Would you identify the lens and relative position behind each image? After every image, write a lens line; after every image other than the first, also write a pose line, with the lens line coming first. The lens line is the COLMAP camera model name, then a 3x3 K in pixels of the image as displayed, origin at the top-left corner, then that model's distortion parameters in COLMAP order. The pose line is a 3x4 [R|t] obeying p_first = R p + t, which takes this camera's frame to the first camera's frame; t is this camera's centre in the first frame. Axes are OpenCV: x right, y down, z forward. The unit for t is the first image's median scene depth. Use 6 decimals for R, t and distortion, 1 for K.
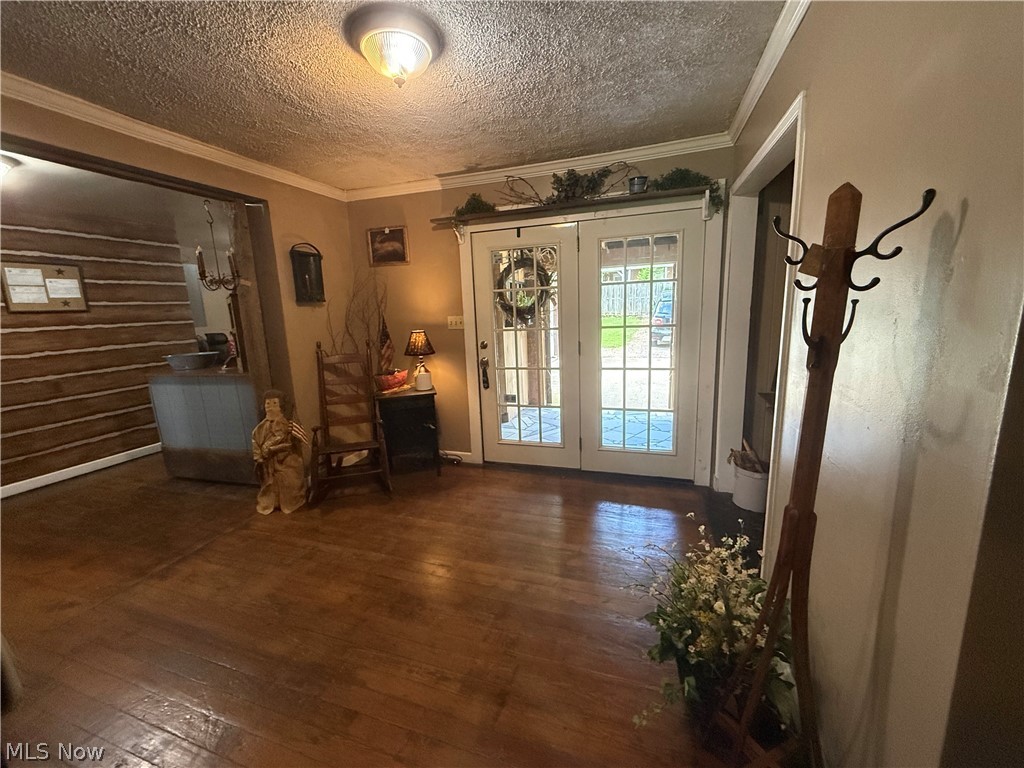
lens RADIAL K [[407.9, 0, 508.4], [0, 407.9, 384.0], [0, 0, 1]] dist [-0.000286, -0.000168]
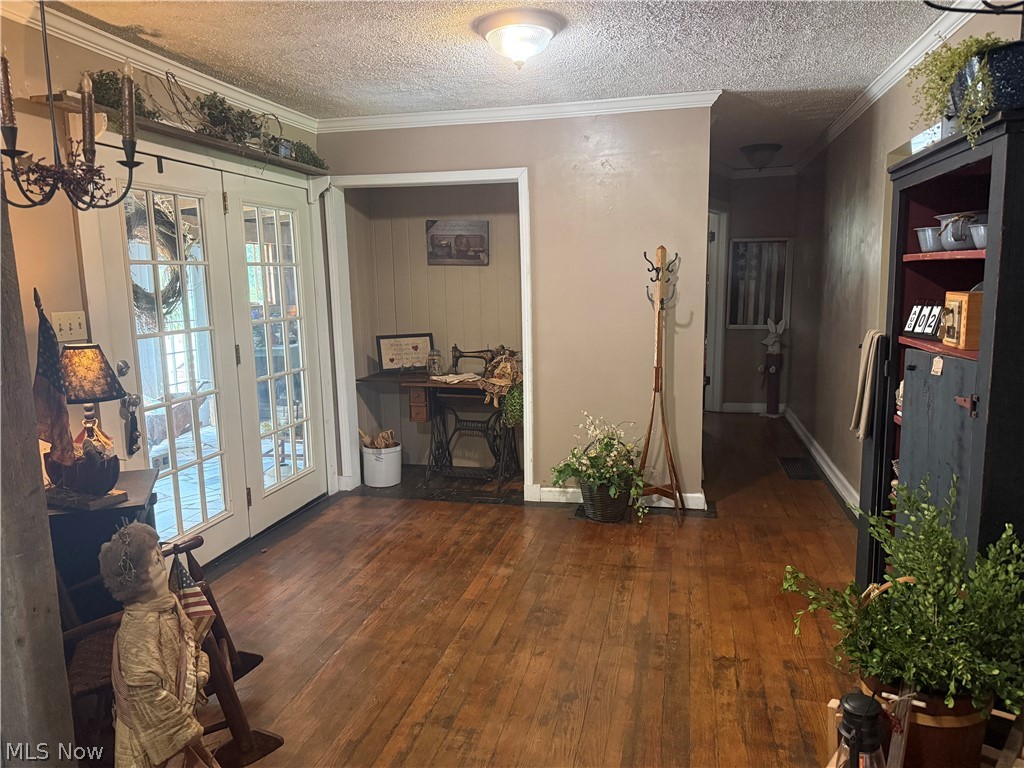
lens RADIAL K [[731.9, 0, 512.0], [0, 731.9, 384.0], [0, 0, 1]] dist [0.000453, -0.000944]
pose [[-0.101992, -0.103910, 0.989343, -1.180741], [0.208922, 0.970112, 0.123428, -0.104844], [-0.972599, 0.219284, -0.077235, 0.727588]]
